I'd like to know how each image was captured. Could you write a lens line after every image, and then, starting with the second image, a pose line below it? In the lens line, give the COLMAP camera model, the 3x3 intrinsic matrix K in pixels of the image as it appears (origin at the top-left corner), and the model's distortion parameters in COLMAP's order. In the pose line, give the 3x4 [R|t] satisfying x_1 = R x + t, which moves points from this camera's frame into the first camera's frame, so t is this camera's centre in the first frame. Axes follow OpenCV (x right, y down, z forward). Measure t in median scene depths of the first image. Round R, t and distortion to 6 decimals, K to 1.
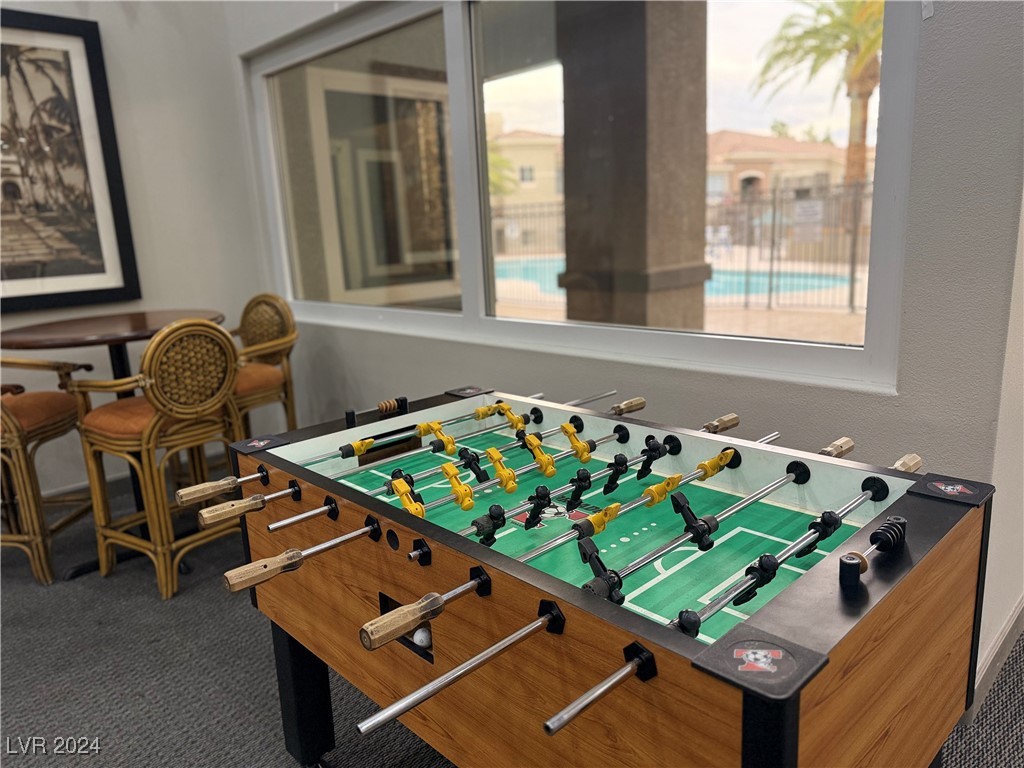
lens RADIAL K [[719.3, 0, 512.9], [0, 719.3, 385.3], [0, 0, 1]] dist [0.003219, 0.000446]
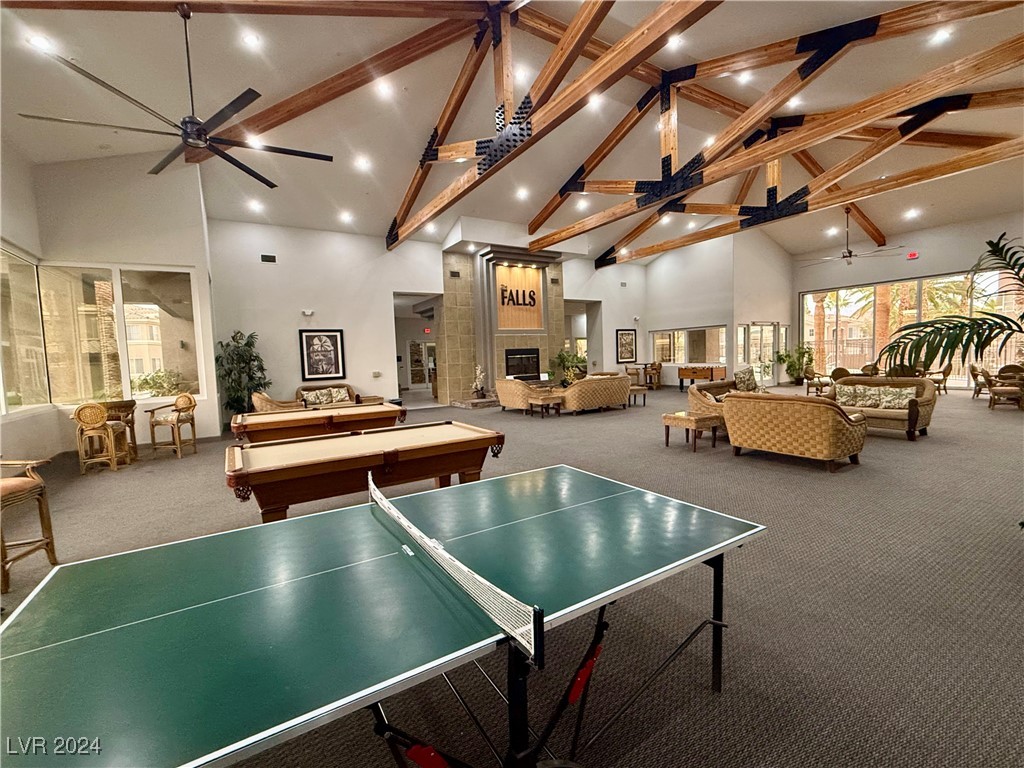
lens RADIAL K [[445.9, 0, 512.3], [0, 445.9, 386.4], [0, 0, 1]] dist [0.004299, 0.000112]
pose [[0.977175, 0.023211, -0.211165, -0.876681], [-0.053105, 0.989144, -0.137021, 0.939928], [0.205692, 0.145107, 0.967799, -4.219053]]
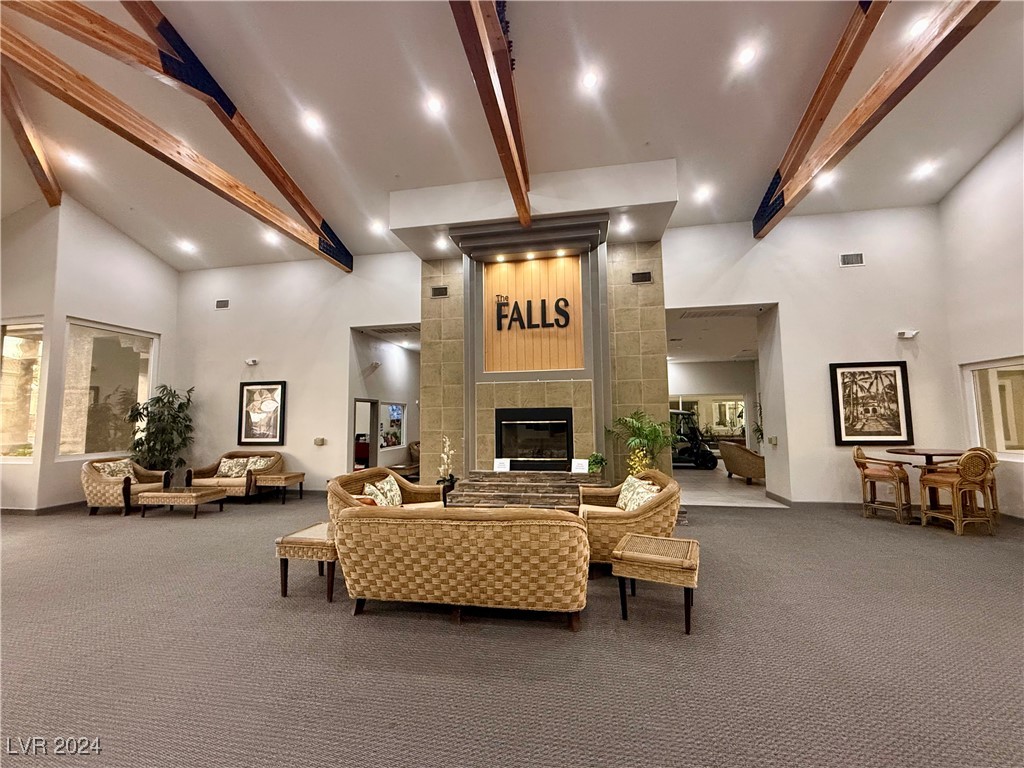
lens RADIAL K [[412.4, 0, 508.4], [0, 412.4, 384.0], [0, 0, 1]] dist [-0.002571, -0.000072]
pose [[0.579557, -0.028036, -0.814449, -0.097333], [-0.191939, 0.966596, -0.169856, 0.274538], [0.792006, 0.254766, 0.554817, -1.492346]]
